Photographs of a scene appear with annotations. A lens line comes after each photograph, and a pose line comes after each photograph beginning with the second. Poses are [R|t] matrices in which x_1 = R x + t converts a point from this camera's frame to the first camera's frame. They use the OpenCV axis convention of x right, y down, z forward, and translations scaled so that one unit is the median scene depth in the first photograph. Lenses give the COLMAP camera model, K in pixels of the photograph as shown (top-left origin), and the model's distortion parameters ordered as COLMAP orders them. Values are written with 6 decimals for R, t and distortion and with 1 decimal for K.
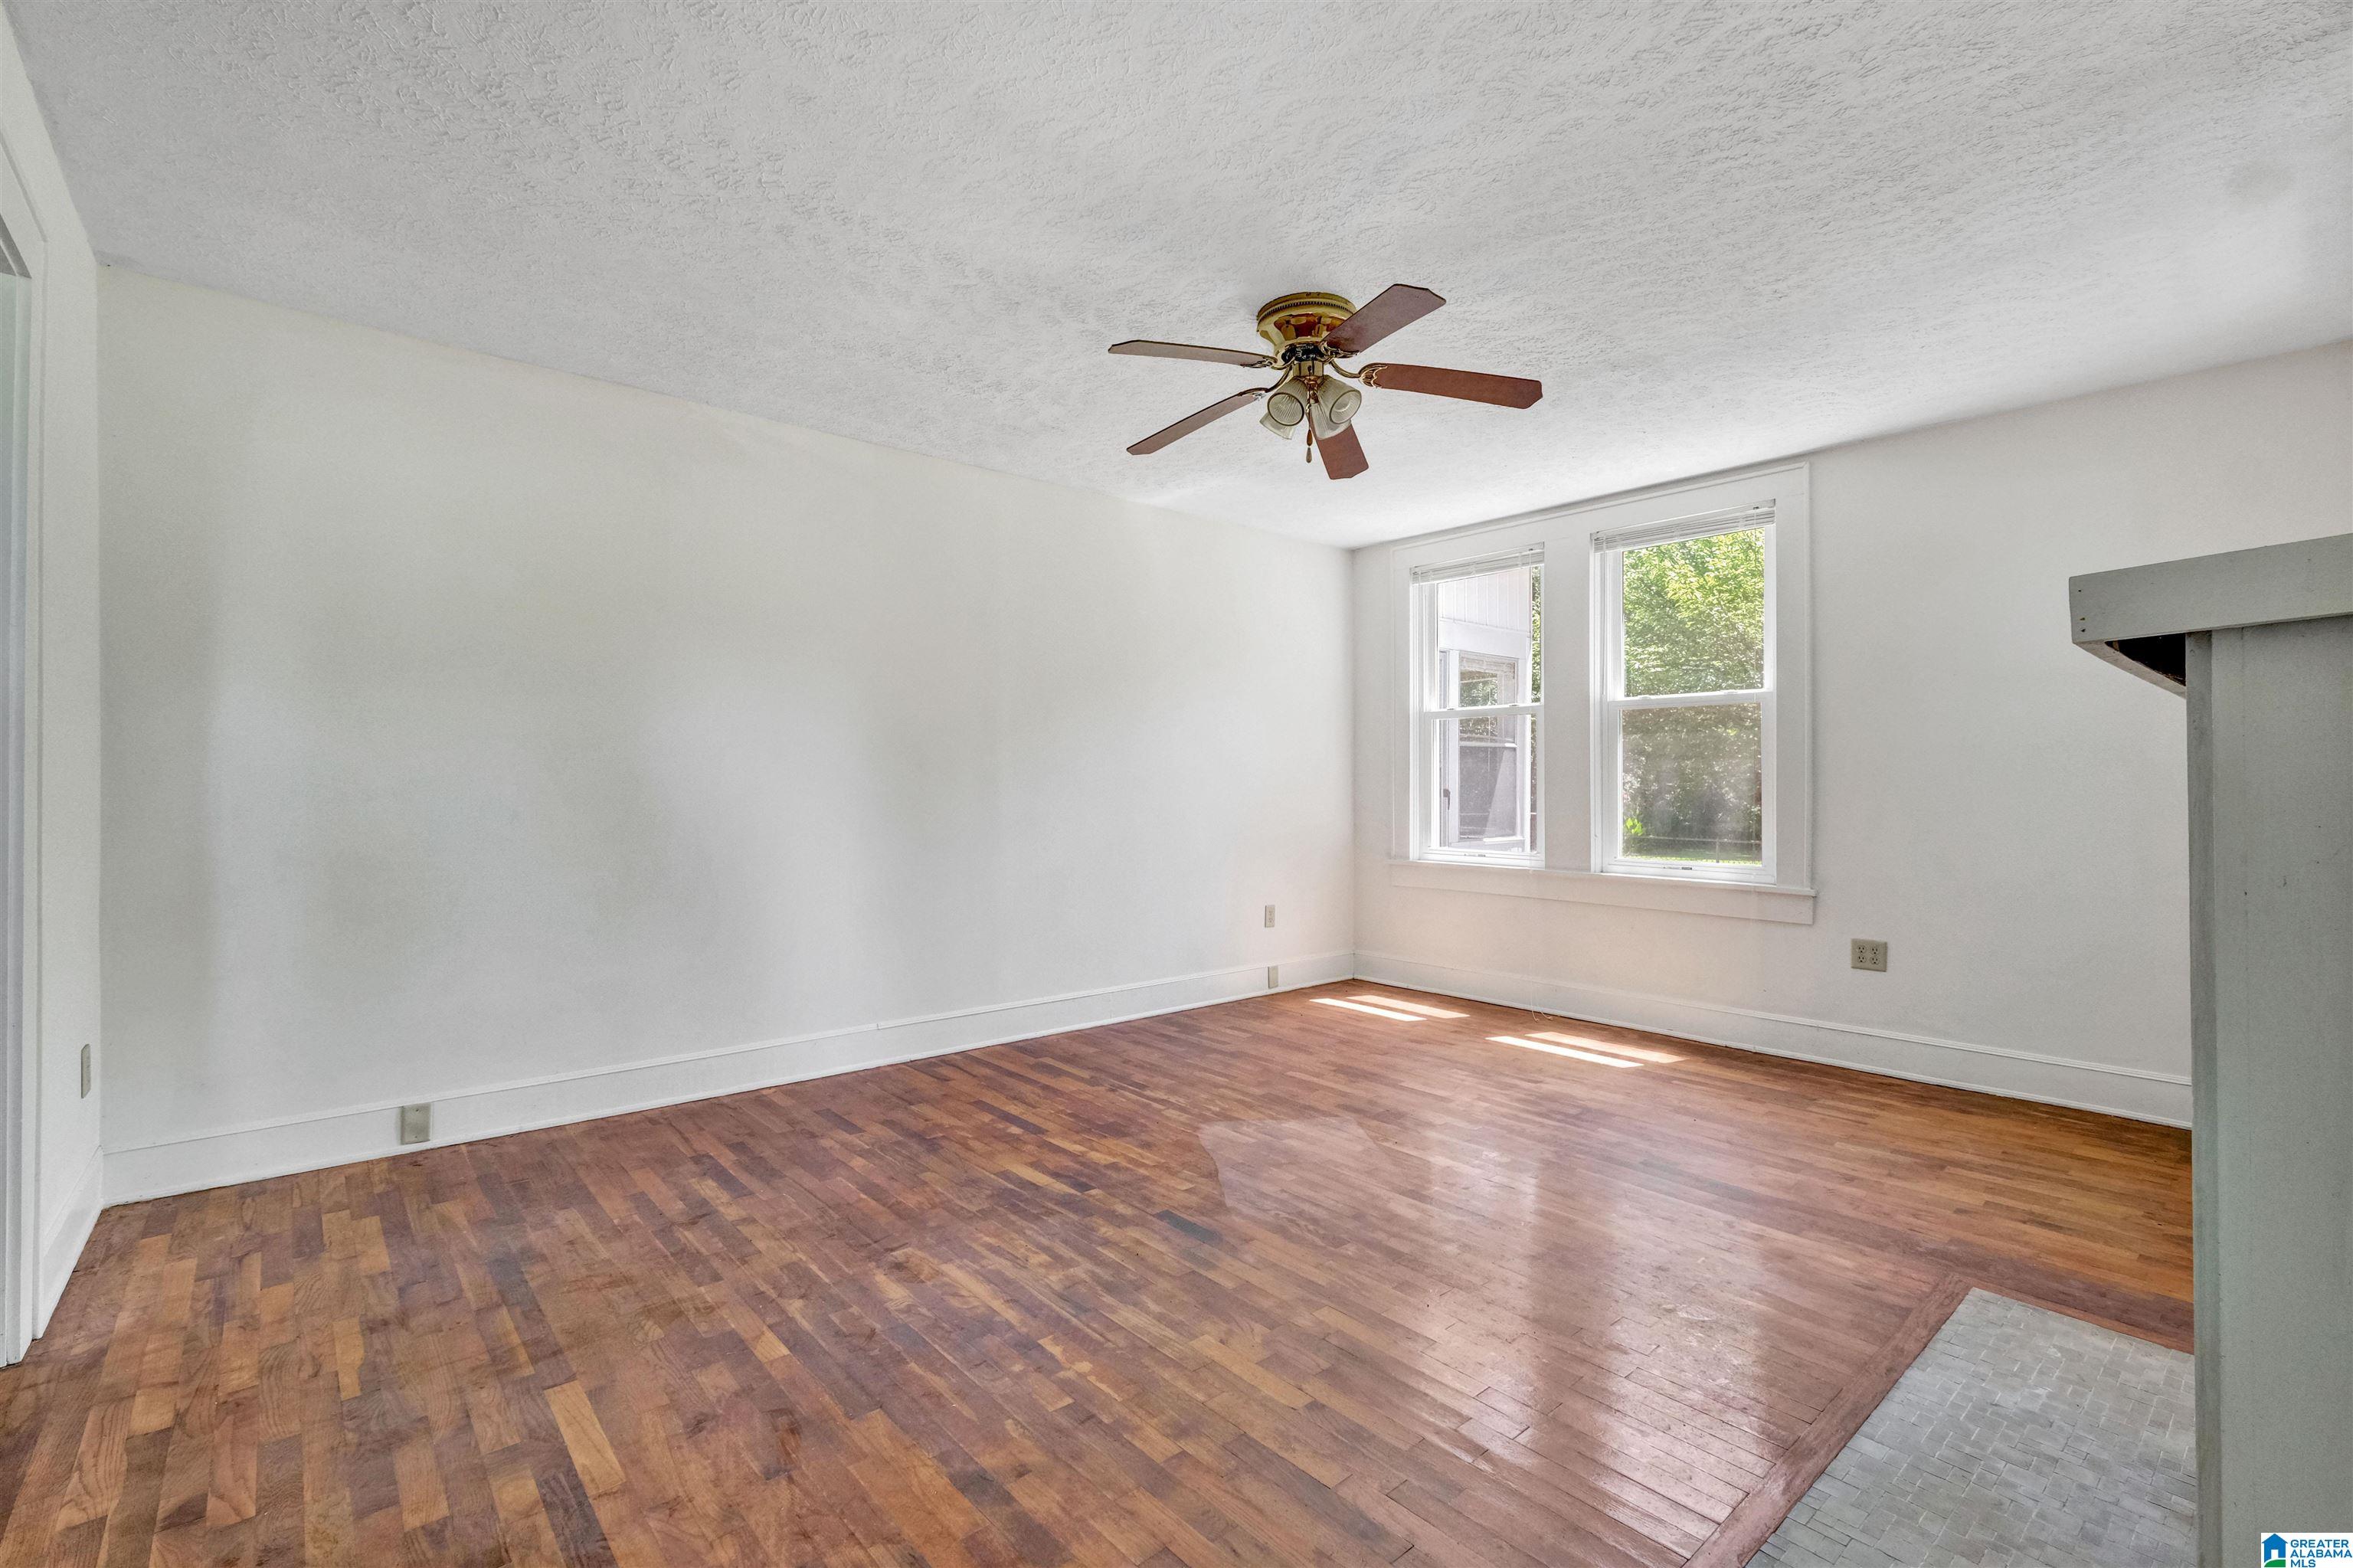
lens RADIAL K [[1043.6, 0, 1177.9], [0, 1043.6, 786.3], [0, 0, 1]] dist [0.000287, 0.000155]
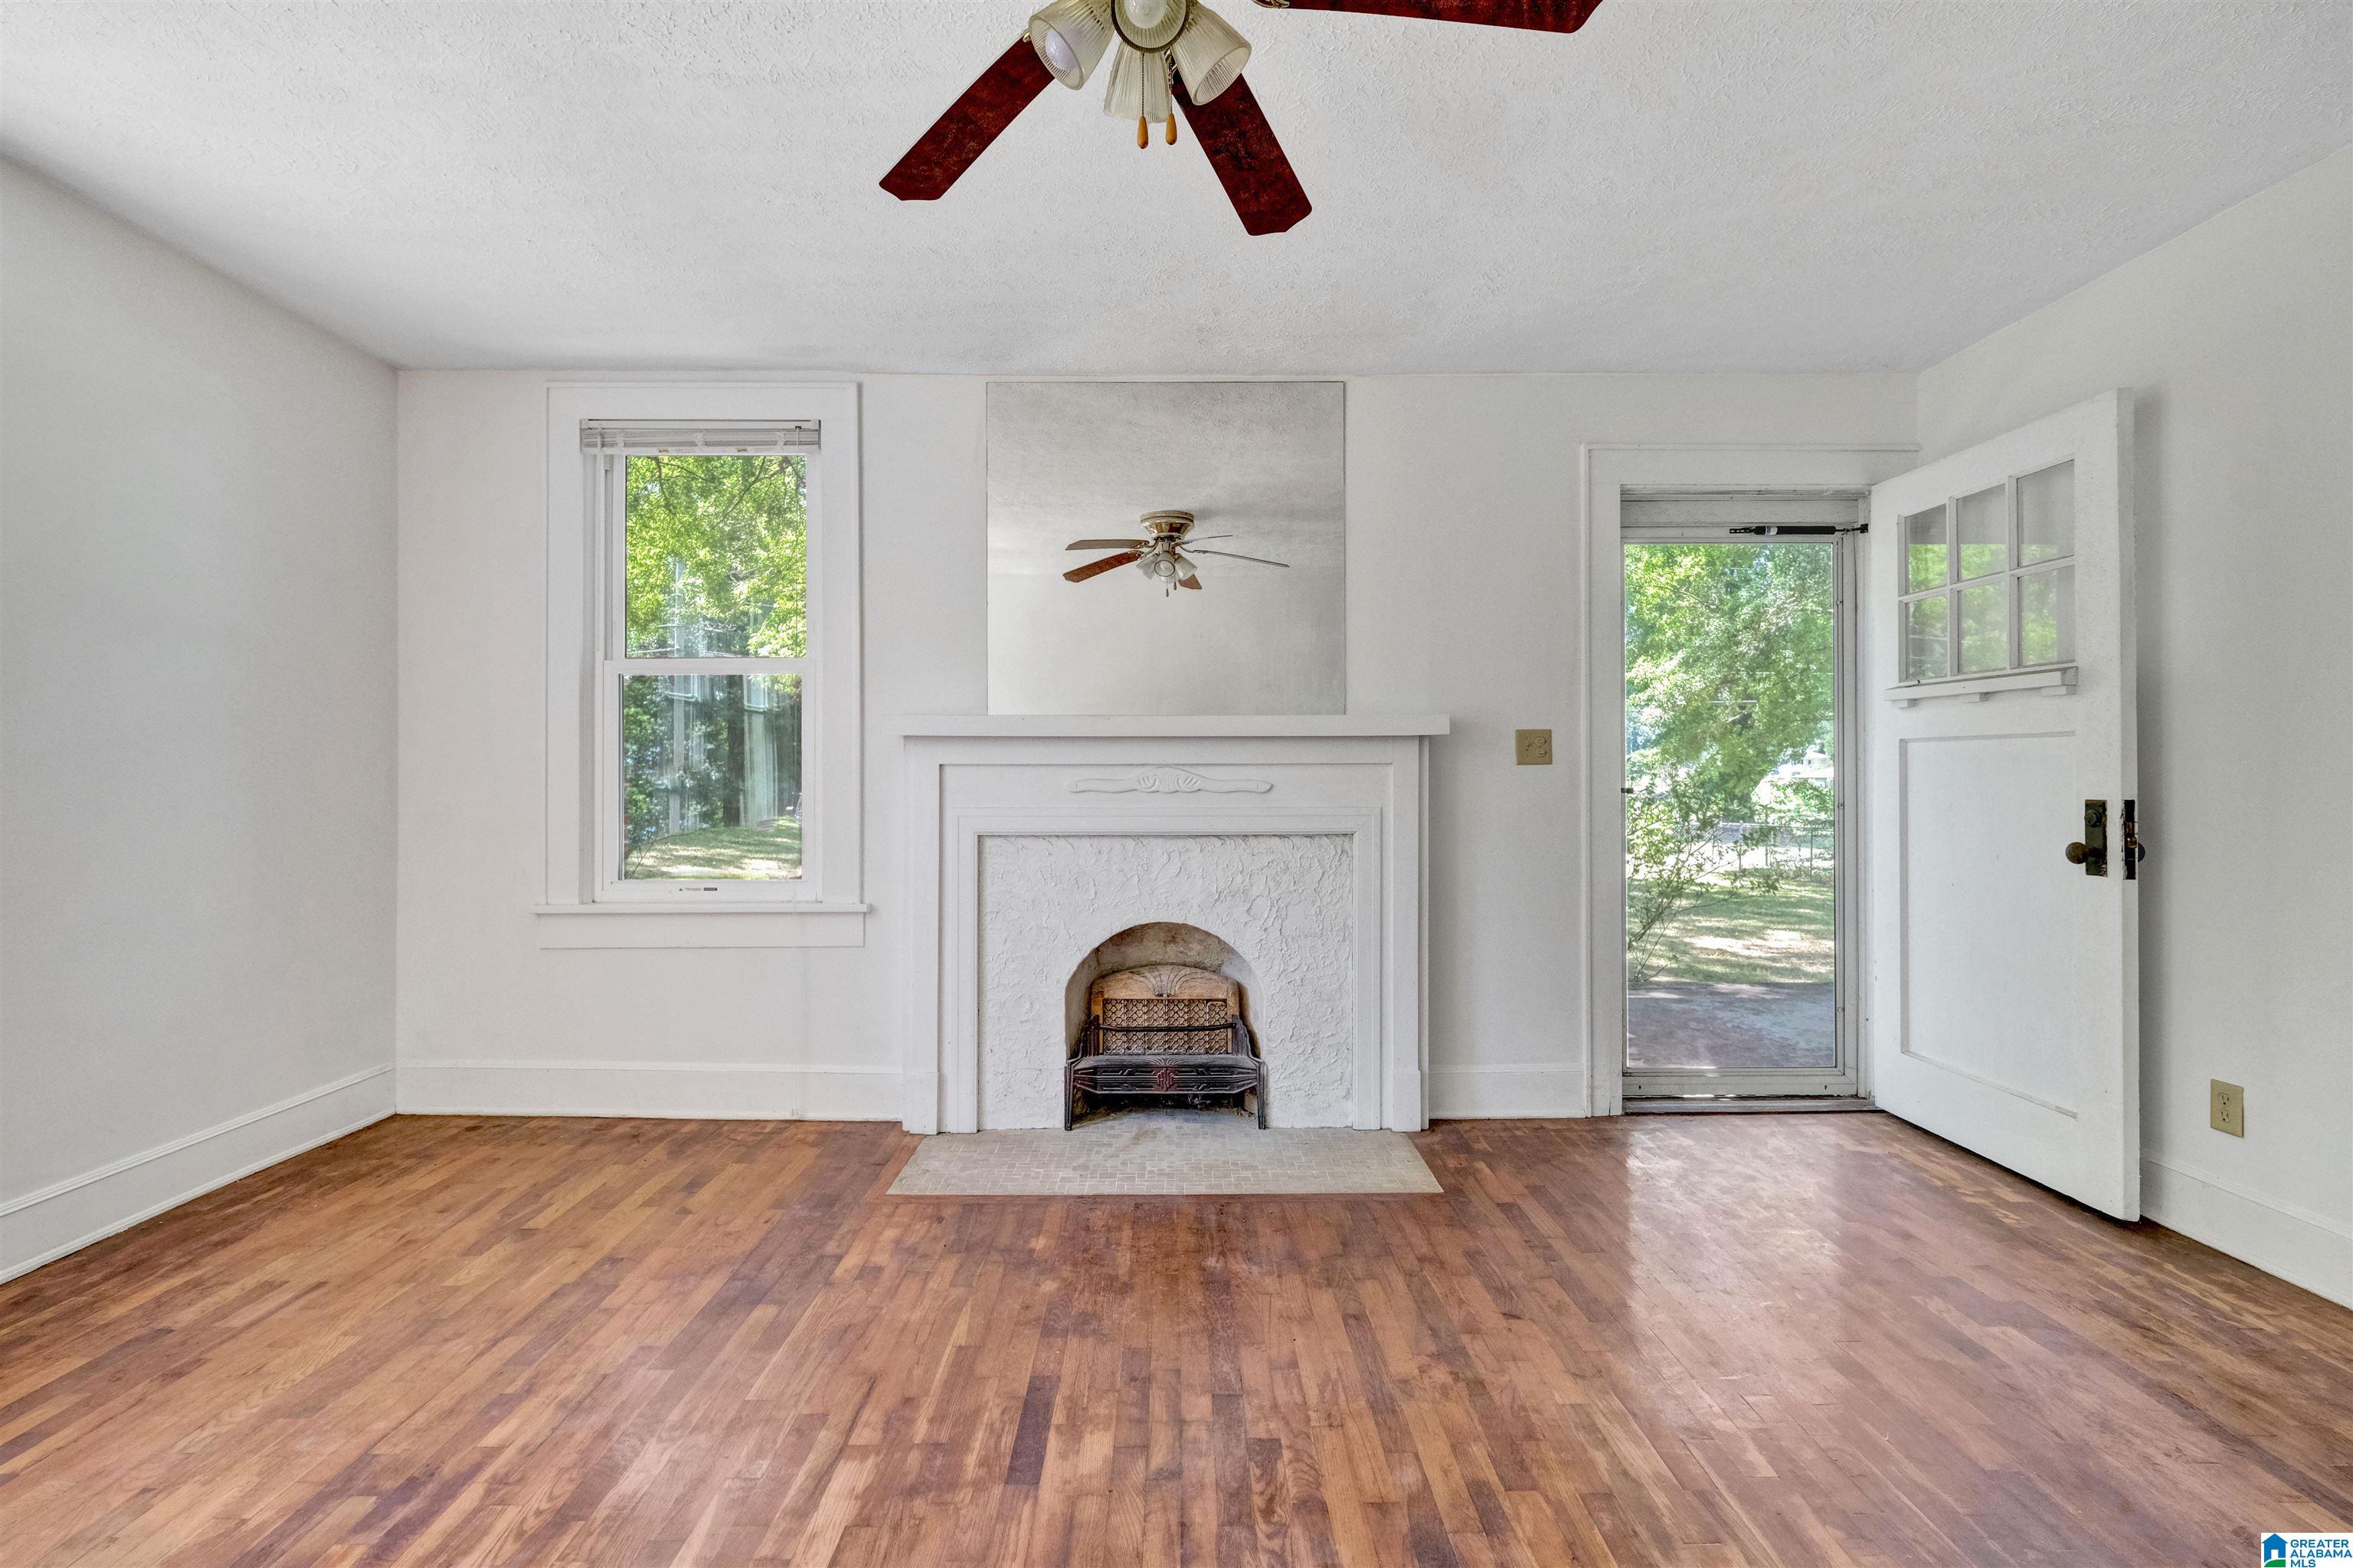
lens RADIAL K [[1043.6, 0, 1177.9], [0, 1043.6, 778.1], [0, 0, 1]] dist [0.000287, 0.000155]
pose [[-0.760639, -0.005425, 0.649153, -0.252250], [-0.007269, 0.999974, -0.000160, -0.001110], [-0.649135, -0.004841, -0.760658, 1.599572]]
